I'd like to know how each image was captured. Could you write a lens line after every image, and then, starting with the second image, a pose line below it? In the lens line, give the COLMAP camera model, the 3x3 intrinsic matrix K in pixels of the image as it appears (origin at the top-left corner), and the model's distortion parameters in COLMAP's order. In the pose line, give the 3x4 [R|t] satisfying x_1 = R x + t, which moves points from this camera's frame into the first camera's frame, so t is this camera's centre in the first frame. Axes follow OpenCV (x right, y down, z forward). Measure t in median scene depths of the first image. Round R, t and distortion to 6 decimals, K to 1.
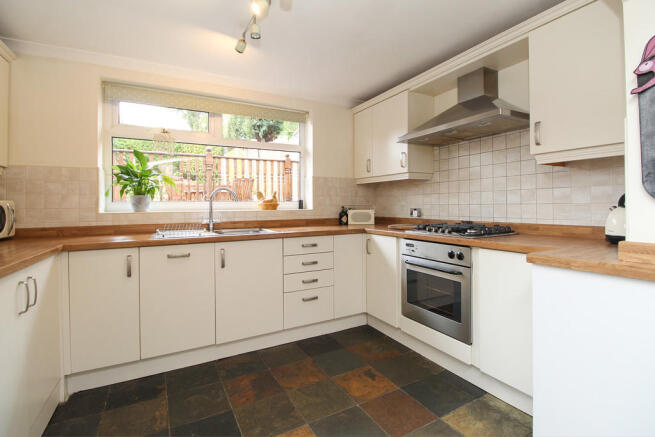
lens RADIAL K [[309.5, 0, 331.2], [0, 309.5, 202.3], [0, 0, 1]] dist [-0.014129, -0.000516]
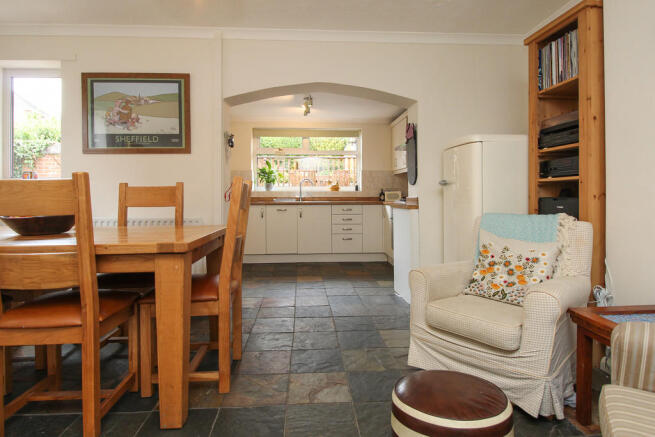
lens RADIAL K [[368.0, 0, 336.6], [0, 368.0, 199.8], [0, 0, 1]] dist [-0.004837, -0.002096]
pose [[0.914199, 0.009799, -0.405147, 0.744081], [-0.000757, 0.999747, 0.022472, 0.032126], [0.405265, -0.020237, 0.913975, -0.999402]]
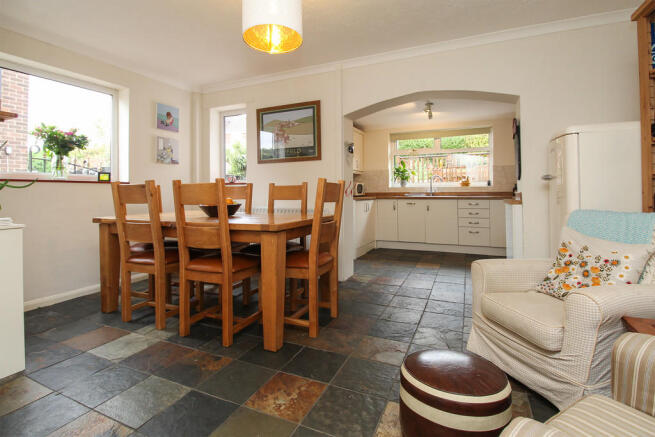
lens RADIAL K [[326.2, 0, 330.8], [0, 326.2, 192.3], [0, 0, 1]] dist [-0.017075, -0.000477]
pose [[0.611402, 0.005236, -0.791303, 0.971239], [0.009920, 0.999849, 0.014280, 0.028407], [0.791258, -0.016580, 0.611258, -0.921136]]
